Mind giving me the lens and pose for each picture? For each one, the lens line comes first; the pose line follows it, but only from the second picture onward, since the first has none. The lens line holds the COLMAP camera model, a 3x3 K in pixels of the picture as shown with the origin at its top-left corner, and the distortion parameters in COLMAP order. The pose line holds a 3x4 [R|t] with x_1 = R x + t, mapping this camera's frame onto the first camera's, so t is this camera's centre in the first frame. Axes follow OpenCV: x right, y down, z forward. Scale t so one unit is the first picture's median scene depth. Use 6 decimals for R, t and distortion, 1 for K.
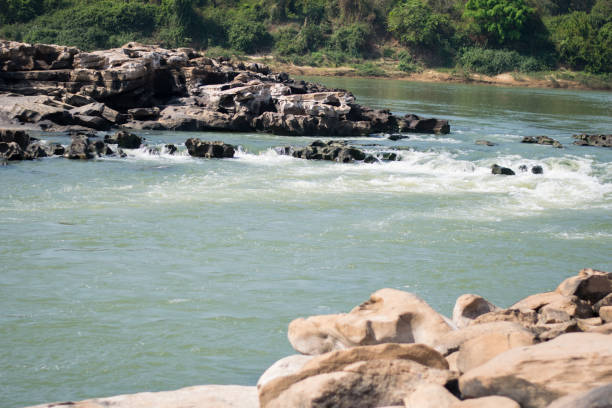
lens RADIAL K [[1372.0, 0, 306.0], [0, 1372.0, 204.0], [0, 0, 1]] dist [-0.076152, -0.304917]
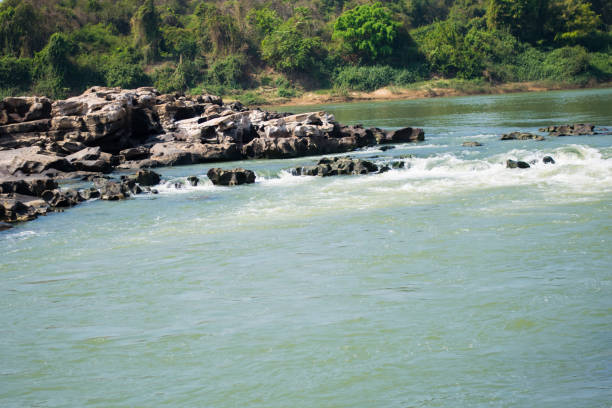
lens RADIAL K [[1372.0, 0, 306.0], [0, 1372.0, 204.0], [0, 0, 1]] dist [-0.076152, -0.304917]
pose [[0.986711, -0.116881, 0.112872, -0.106638], [0.119620, 0.992661, -0.017783, 0.003619], [-0.109965, 0.031049, 0.993450, -0.010724]]
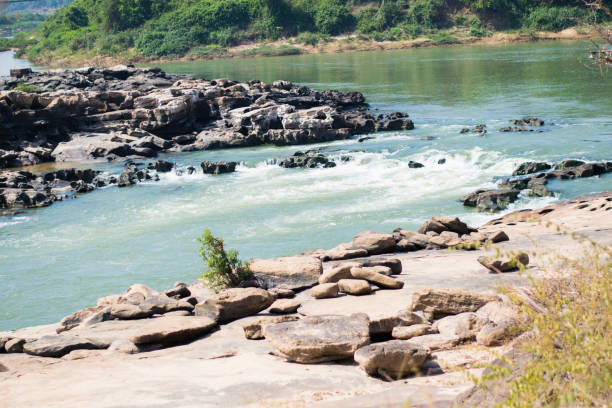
lens RADIAL K [[1372.0, 0, 306.0], [0, 1372.0, 204.0], [0, 0, 1]] dist [-0.076152, -0.304917]
pose [[0.989451, -0.089300, -0.114072, 0.149188], [0.093565, 0.995079, 0.032594, -0.032360], [0.110600, -0.042923, 0.992938, -0.353294]]
